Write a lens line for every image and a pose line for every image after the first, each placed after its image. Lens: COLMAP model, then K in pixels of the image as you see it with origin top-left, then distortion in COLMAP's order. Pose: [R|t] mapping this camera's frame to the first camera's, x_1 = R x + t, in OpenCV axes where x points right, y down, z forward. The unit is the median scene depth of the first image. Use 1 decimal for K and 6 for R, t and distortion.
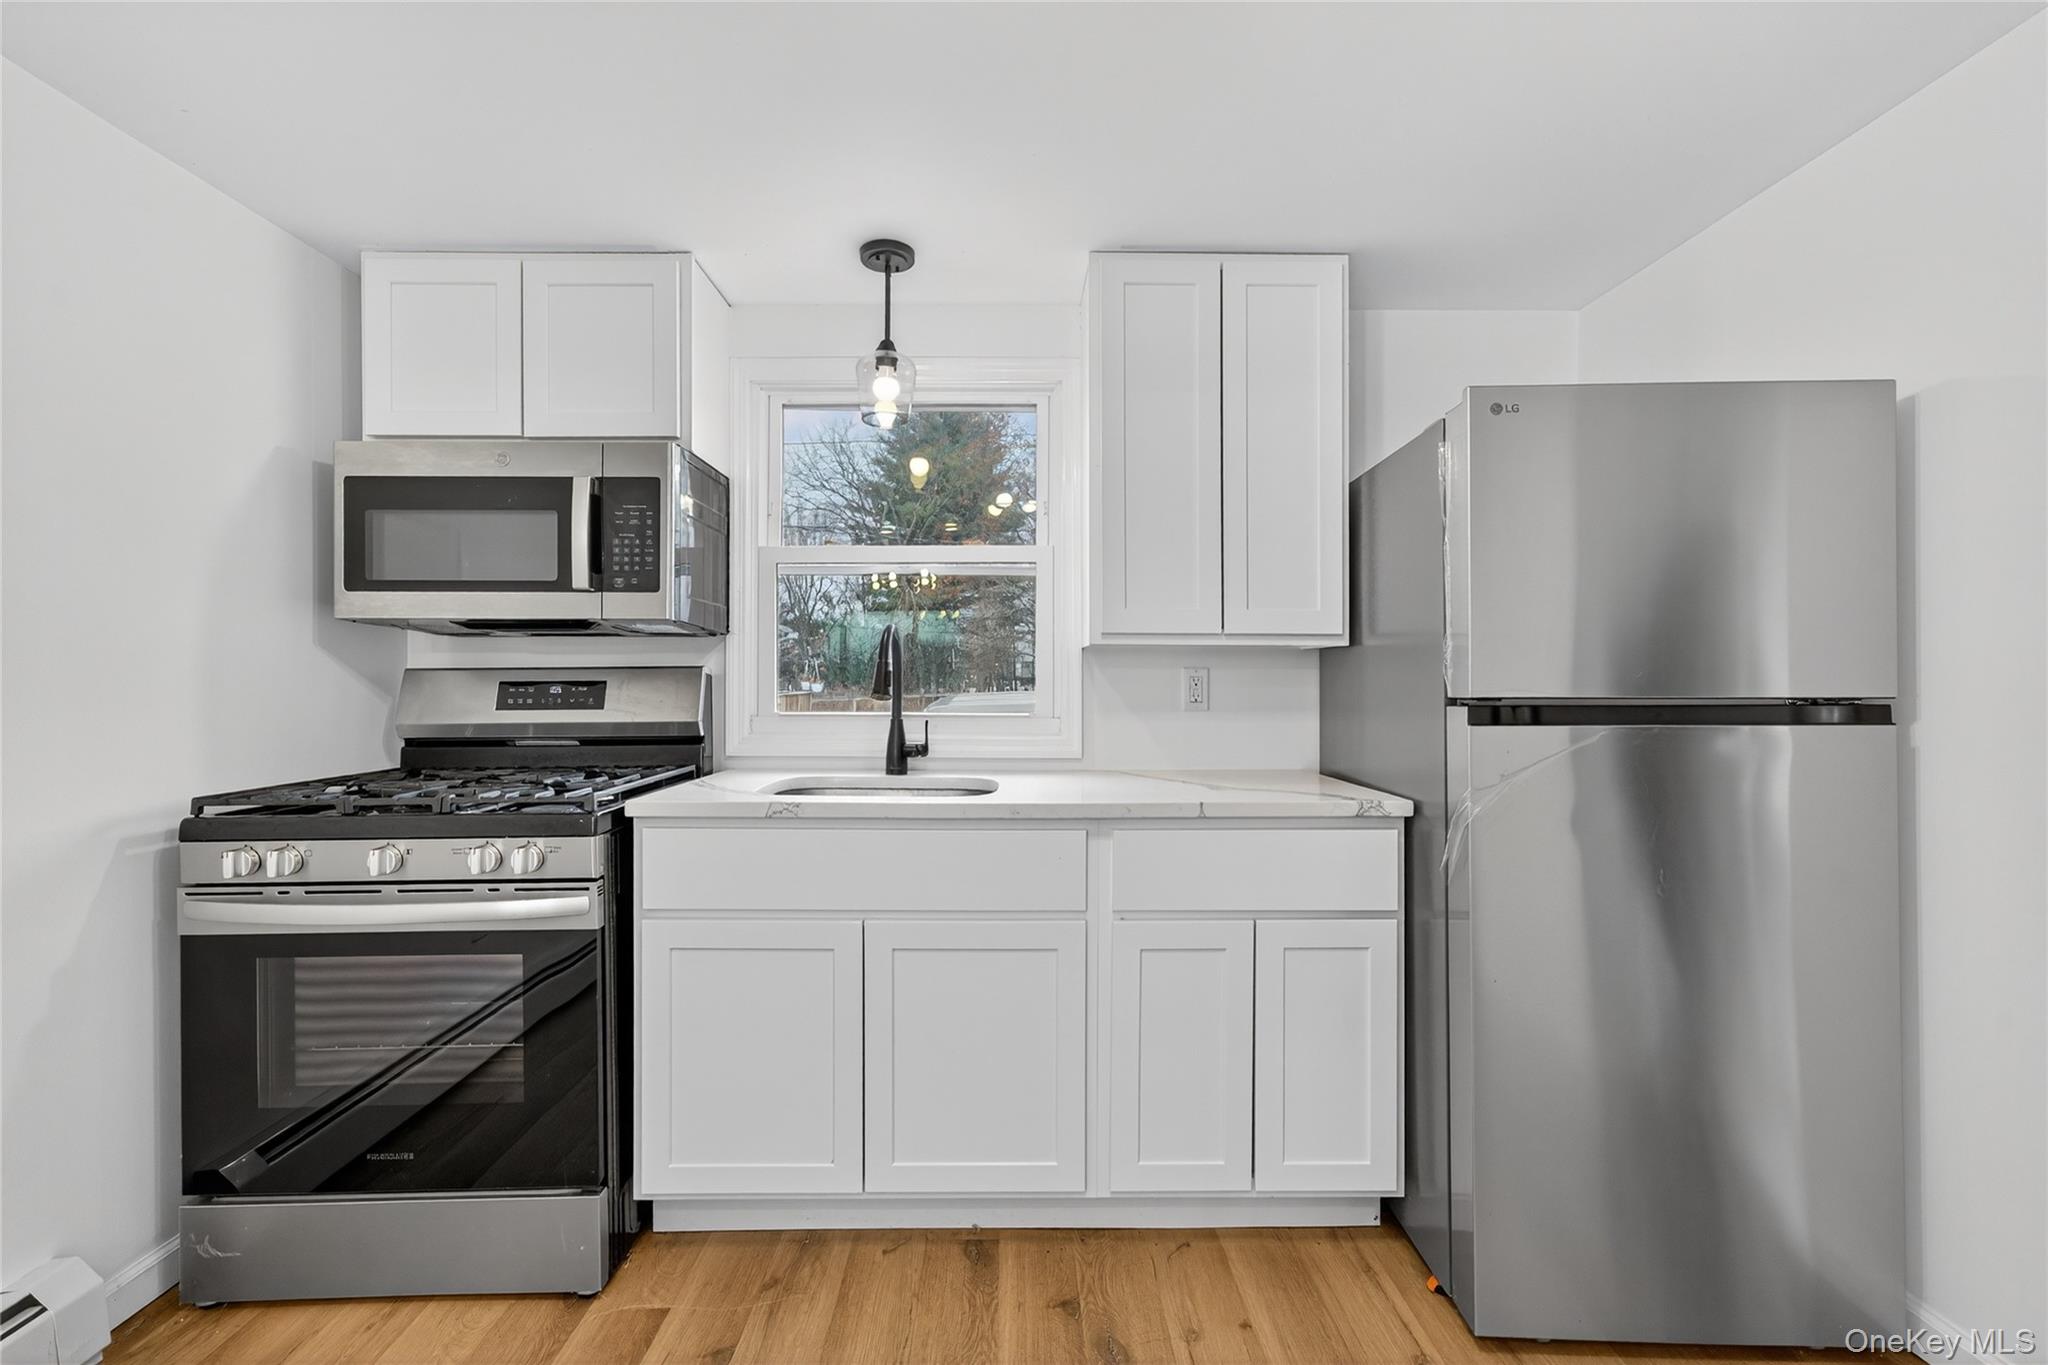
lens RADIAL K [[885.7, 0, 1022.4], [0, 885.7, 672.2], [0, 0, 1]] dist [0.003947, 0.008344]
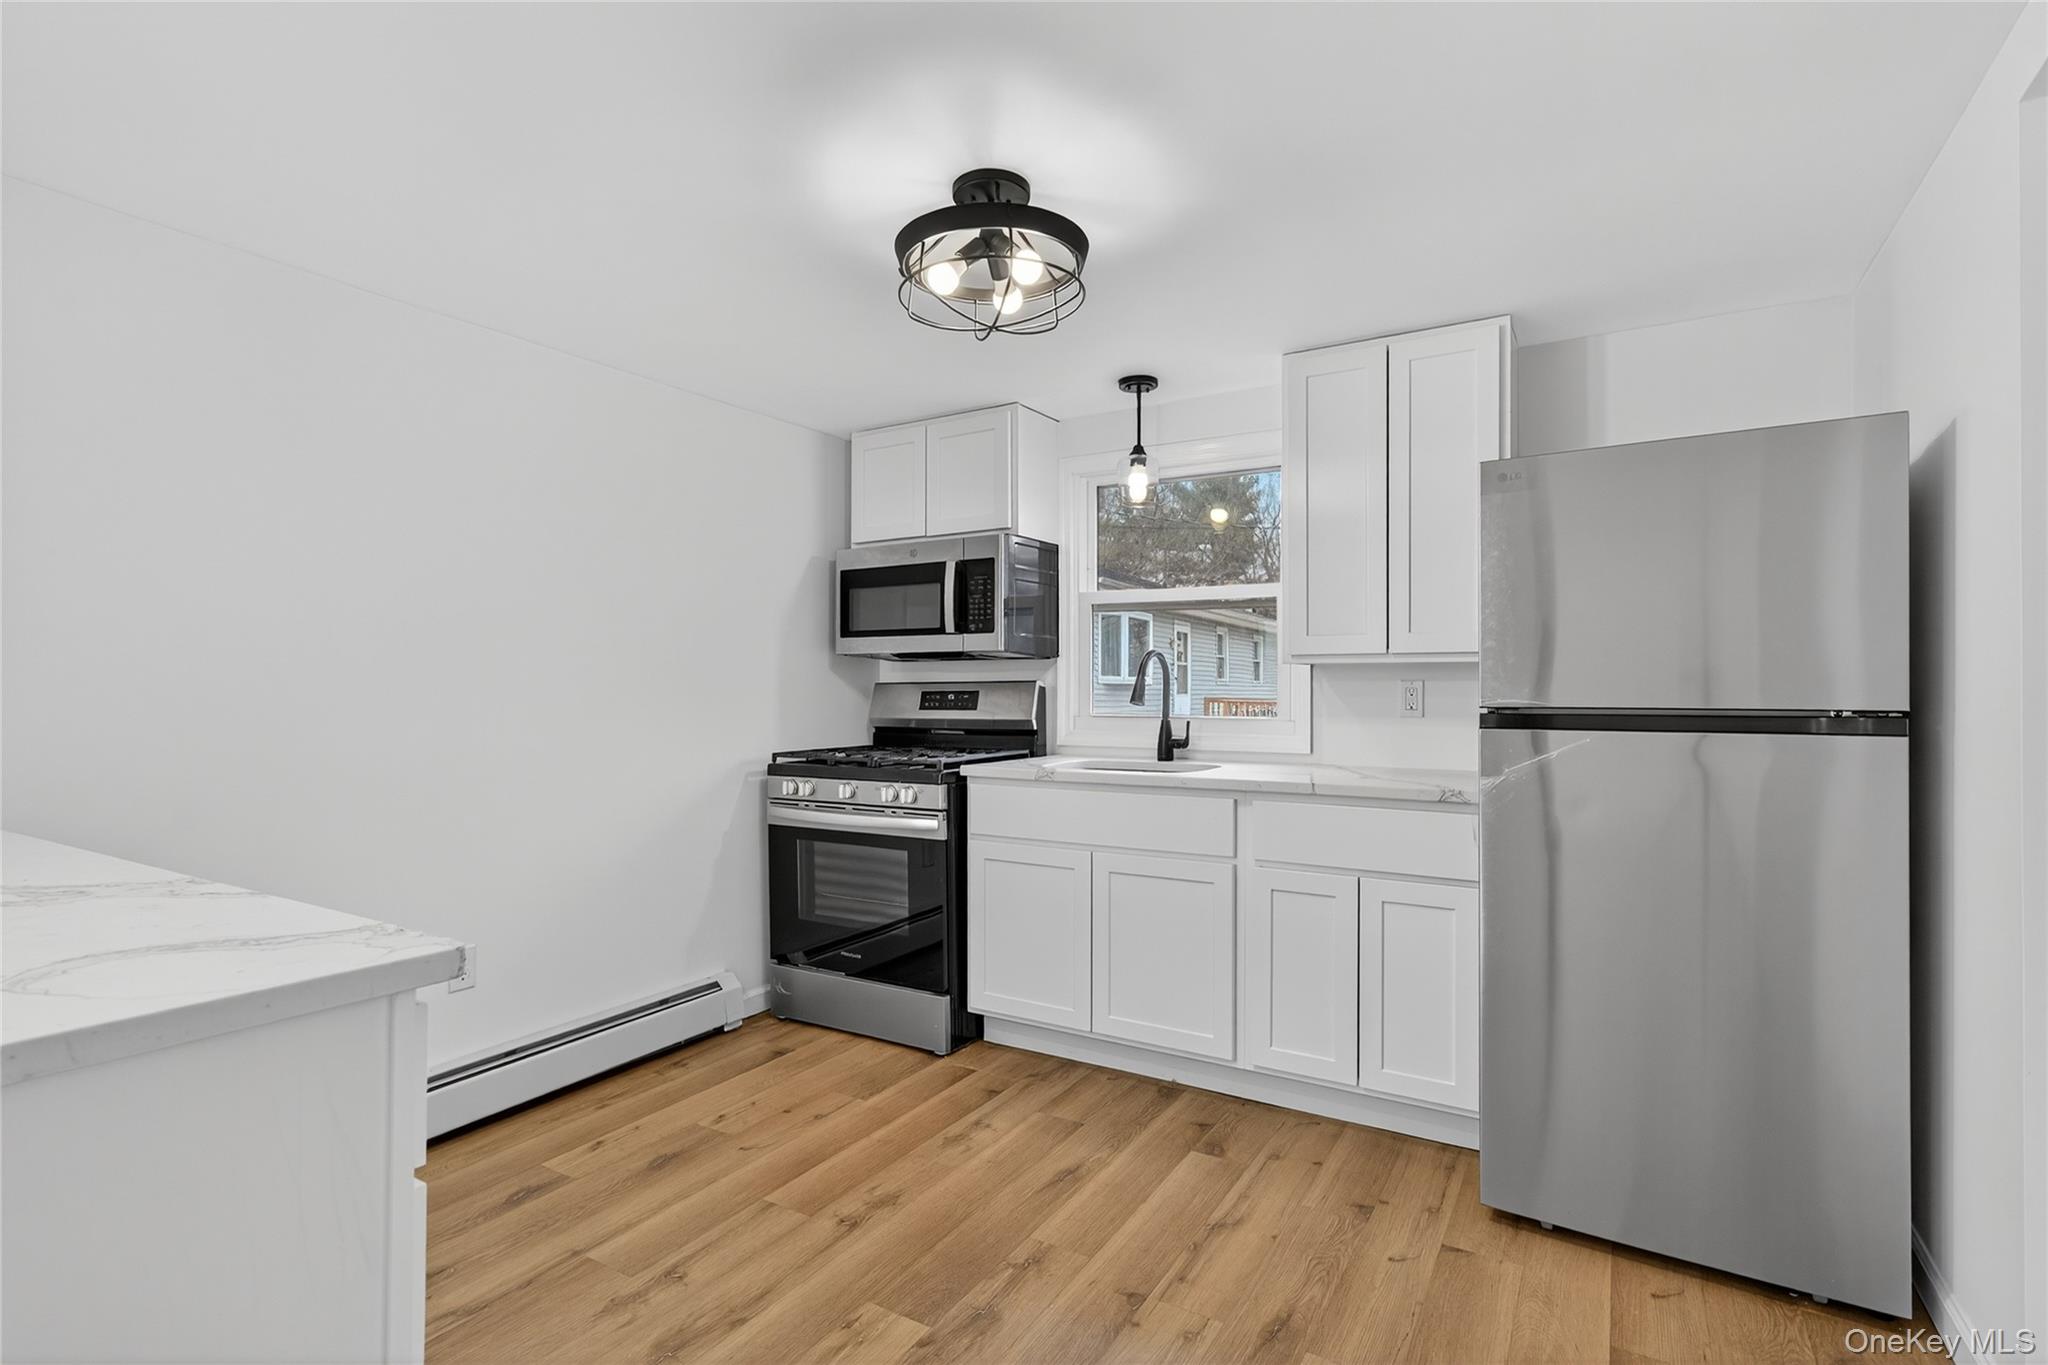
lens RADIAL K [[965.5, 0, 1013.5], [0, 965.5, 681.7], [0, 0, 1]] dist [-0.001038, -0.000047]
pose [[0.847298, -0.004656, -0.531098, 0.500446], [0.004016, 0.999989, -0.002360, -0.002222], [0.531103, -0.000133, 0.847307, -0.389404]]
